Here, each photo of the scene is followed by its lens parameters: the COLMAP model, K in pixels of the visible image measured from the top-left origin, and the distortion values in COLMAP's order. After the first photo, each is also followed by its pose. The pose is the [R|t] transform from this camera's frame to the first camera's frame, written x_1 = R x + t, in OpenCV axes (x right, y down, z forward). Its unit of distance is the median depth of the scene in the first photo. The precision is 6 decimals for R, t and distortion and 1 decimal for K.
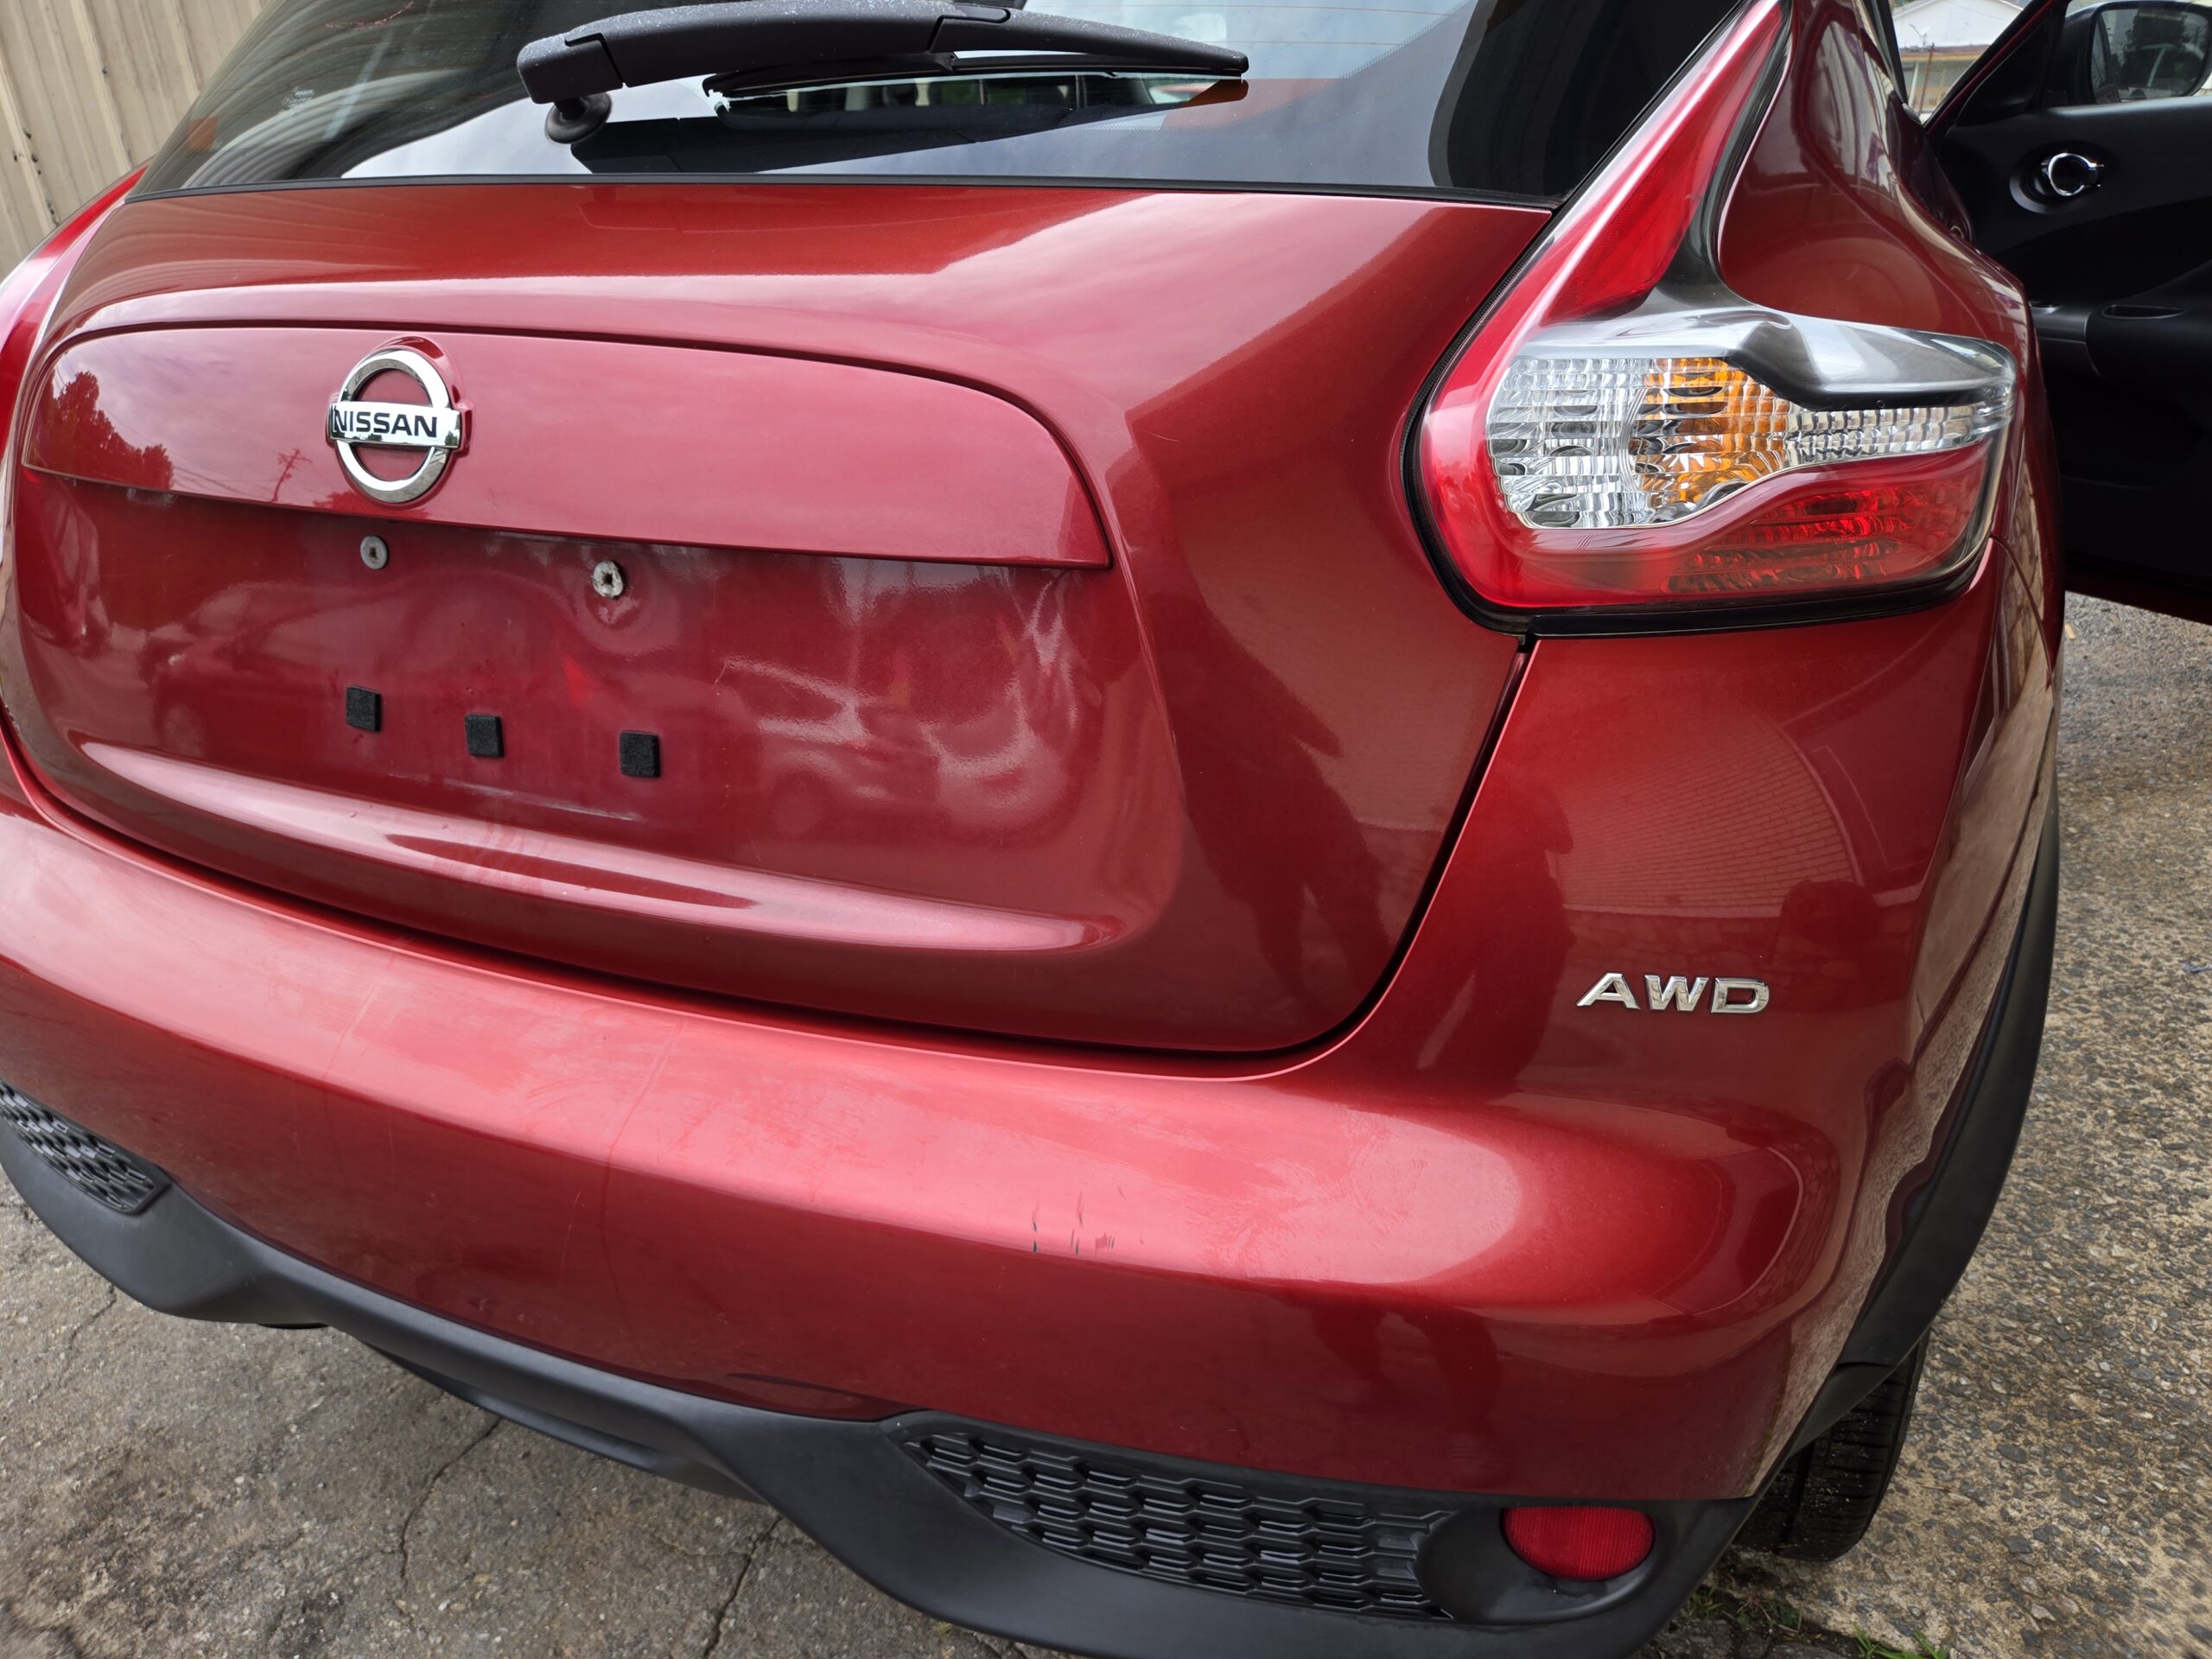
lens RADIAL K [[1495.0, 0, 1108.2], [0, 1495.0, 833.4], [0, 0, 1]] dist [0.066346, -0.059387]
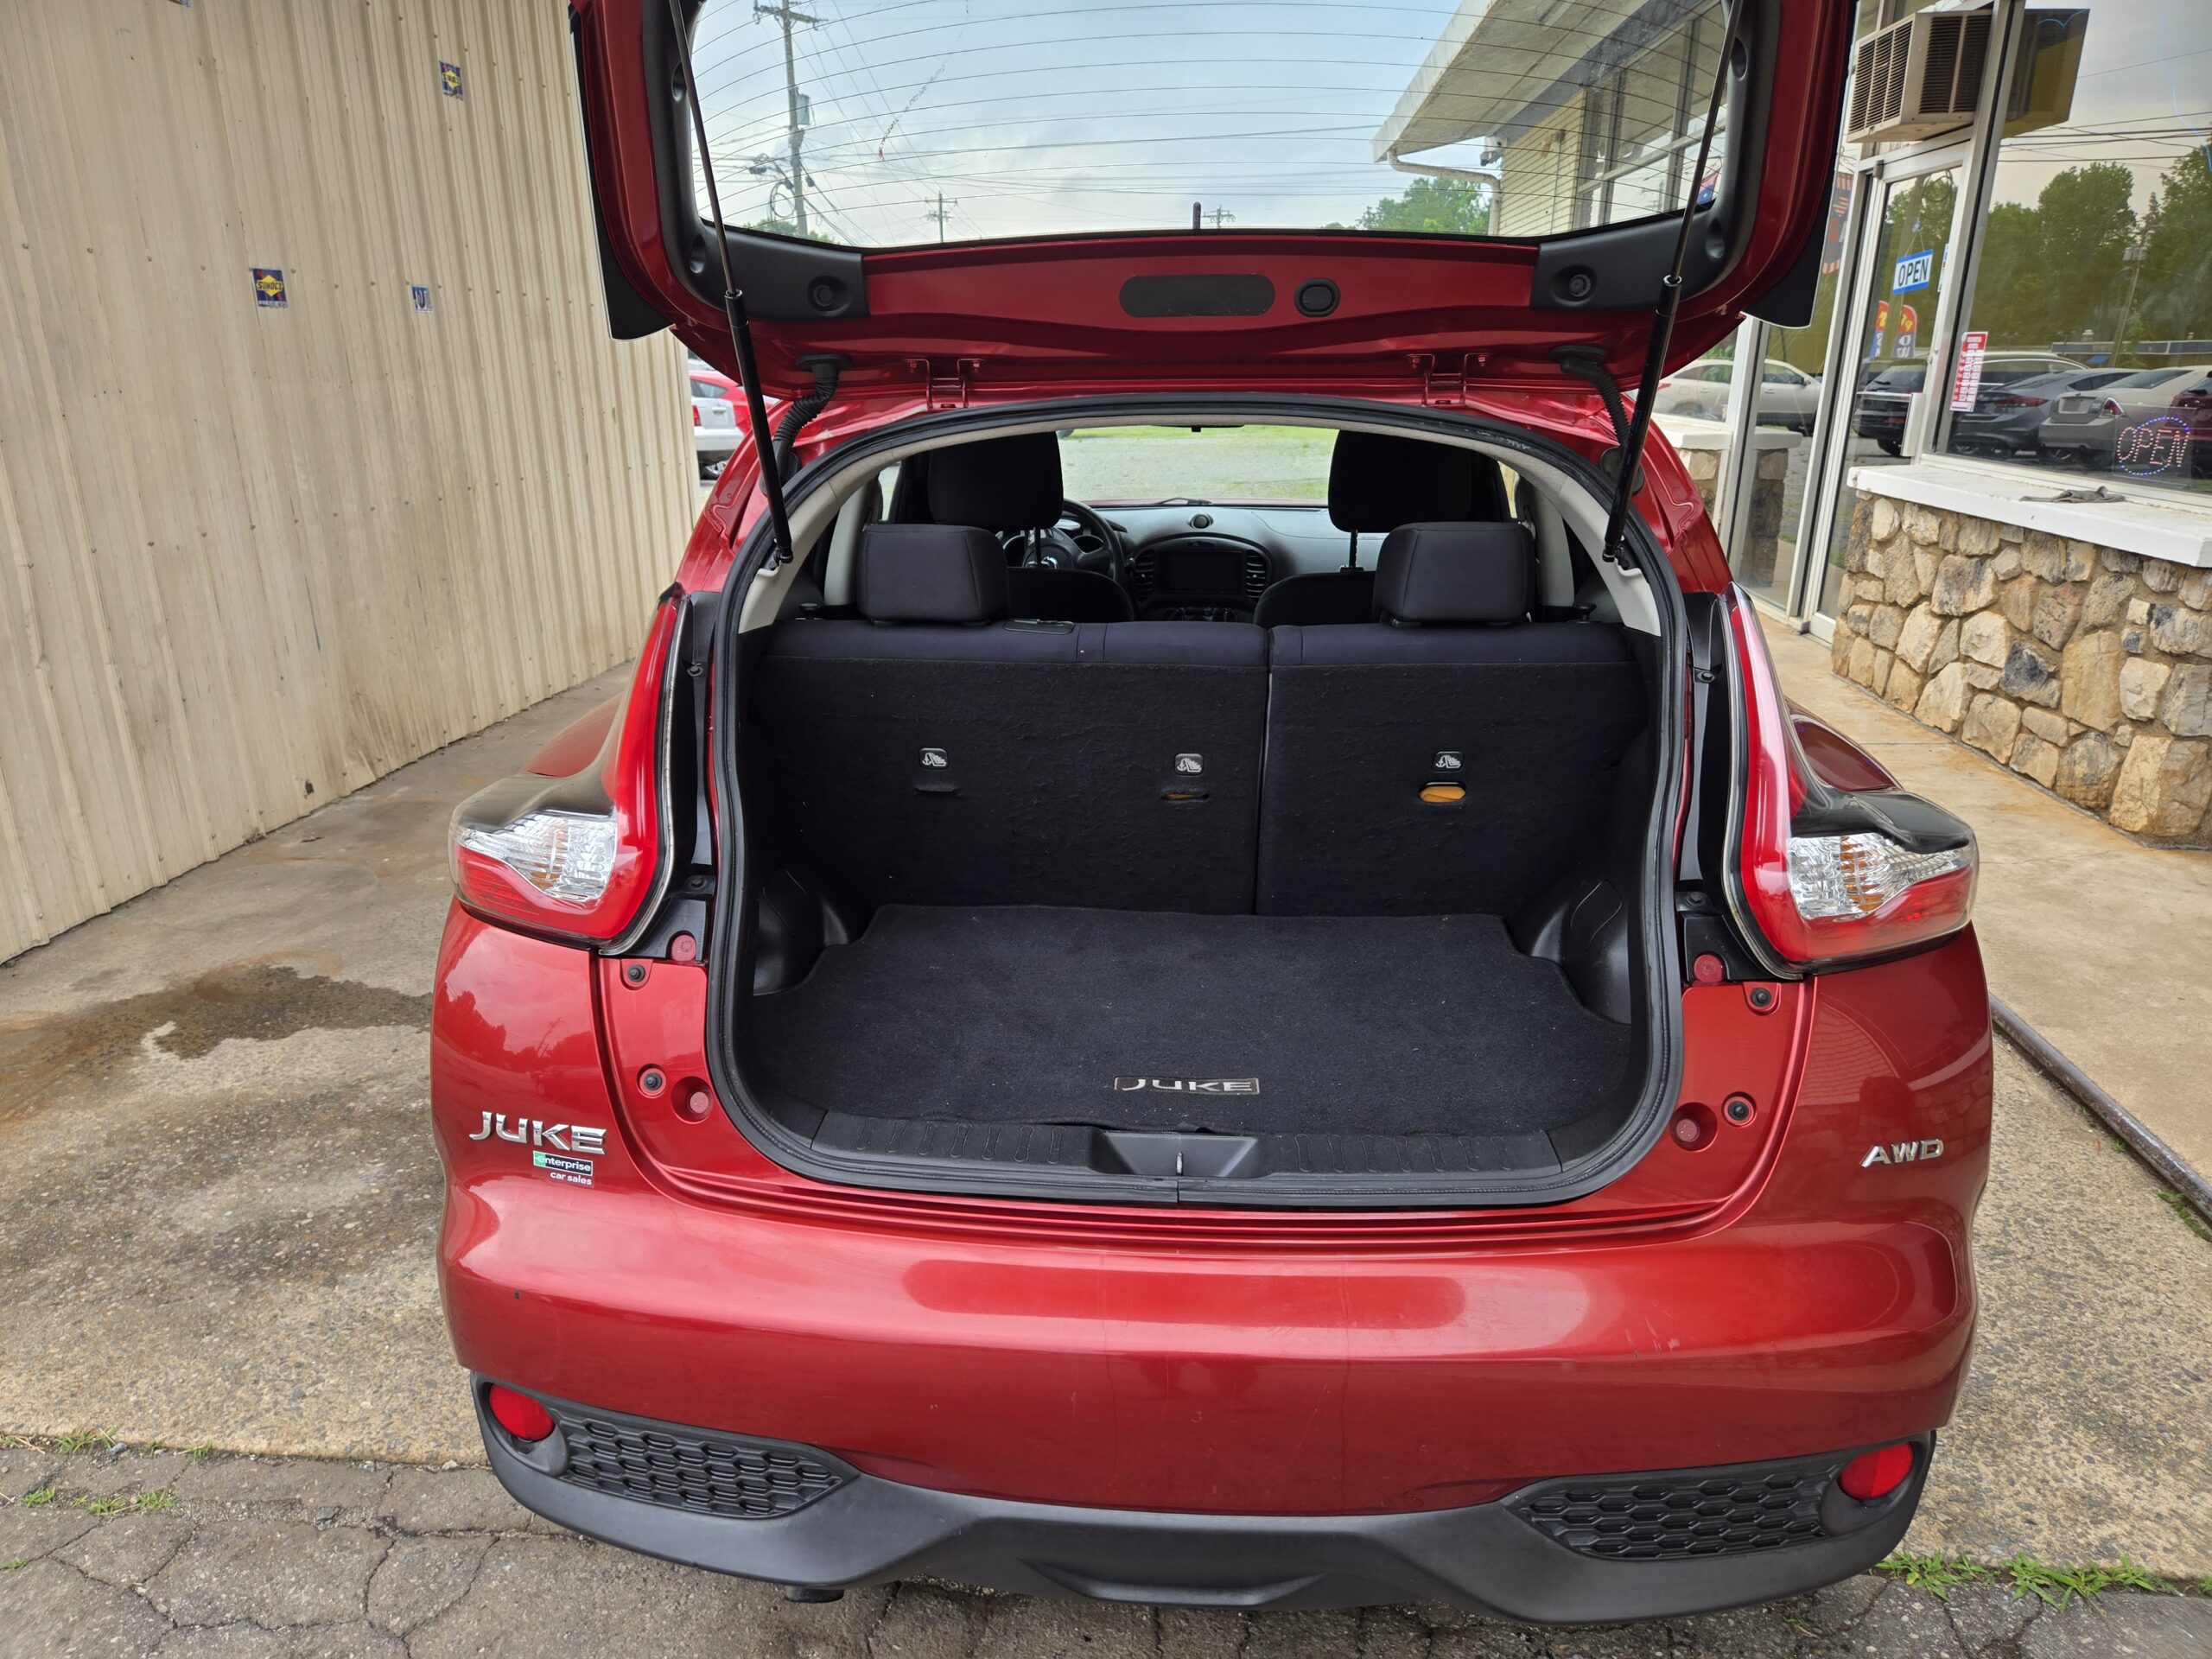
lens RADIAL K [[1495.0, 0, 1085.0], [0, 1495.0, 855.8], [0, 0, 1]] dist [0.066346, -0.059387]
pose [[0.941209, -0.087441, 0.326312, -1.021401], [0.129538, 0.985504, -0.109554, -0.160534], [-0.312002, 0.145383, 0.938892, -0.458529]]
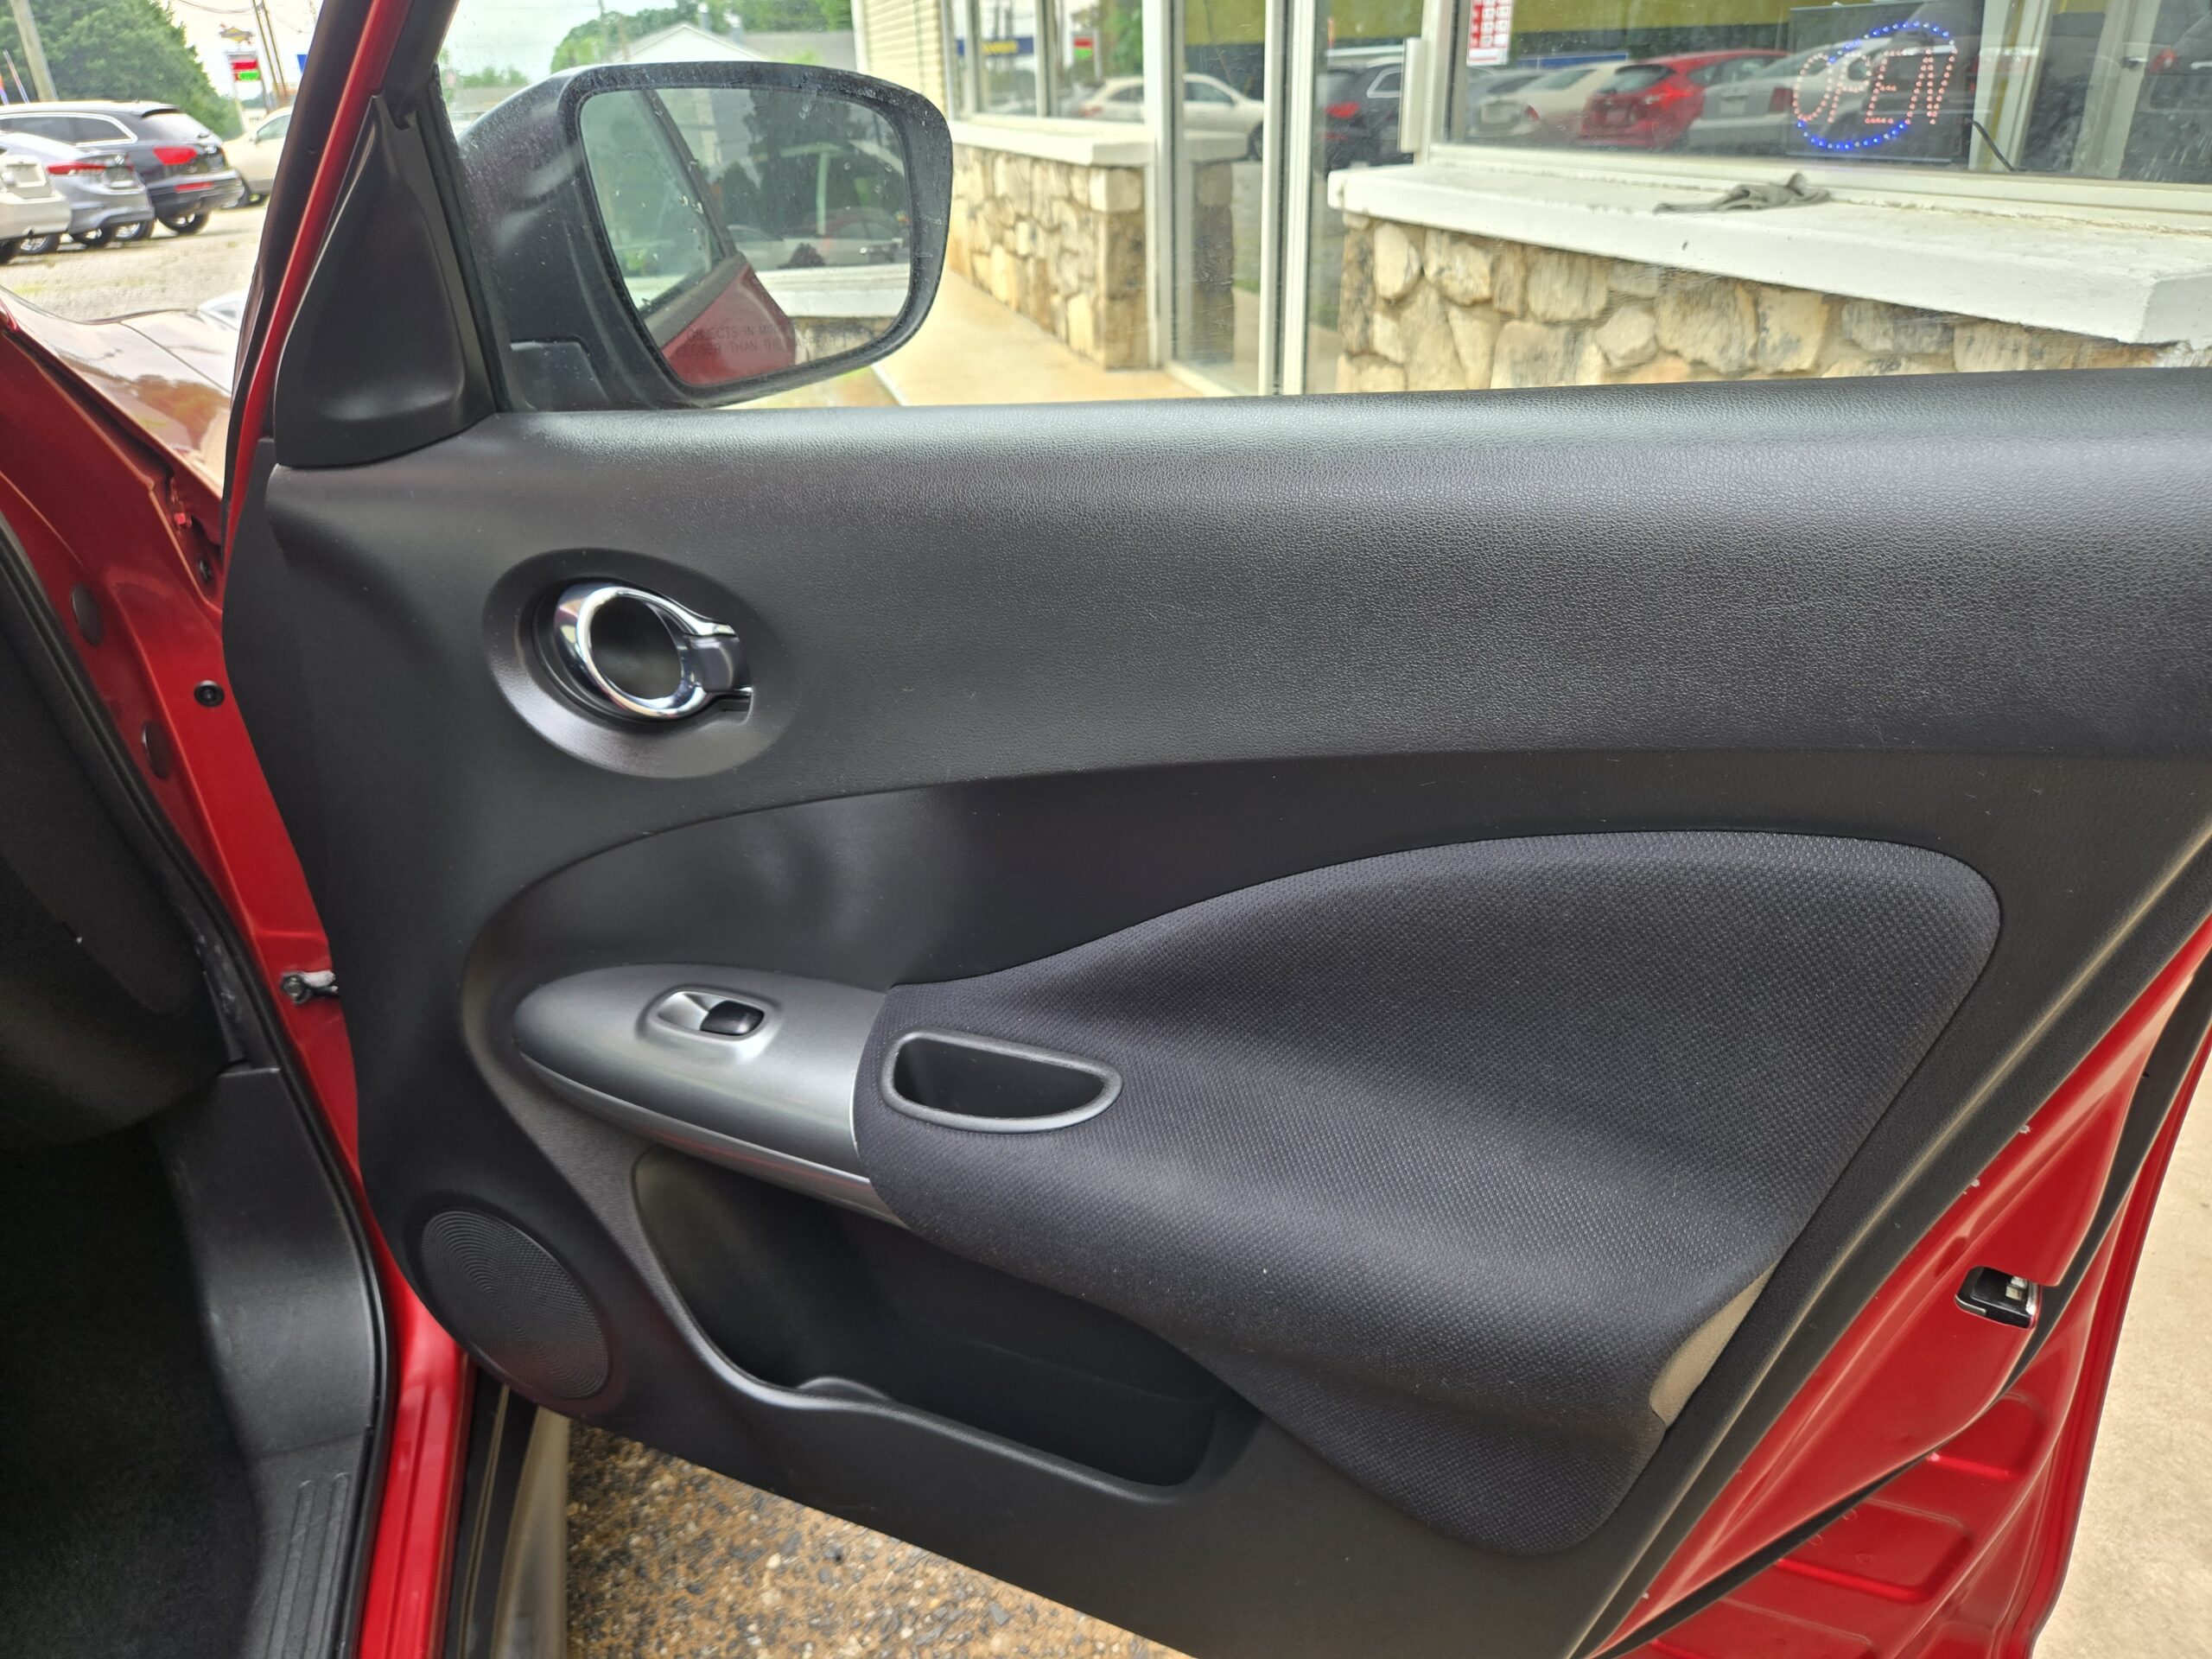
lens RADIAL K [[1495.0, 0, 1108.4], [0, 1495.0, 858.8], [0, 0, 1]] dist [0.066346, -0.059387]
pose [[0.767435, -0.294154, 0.569664, 1.432757], [0.291351, 0.951498, 0.098820, -1.066738], [-0.571103, 0.090134, 0.815915, 1.971229]]
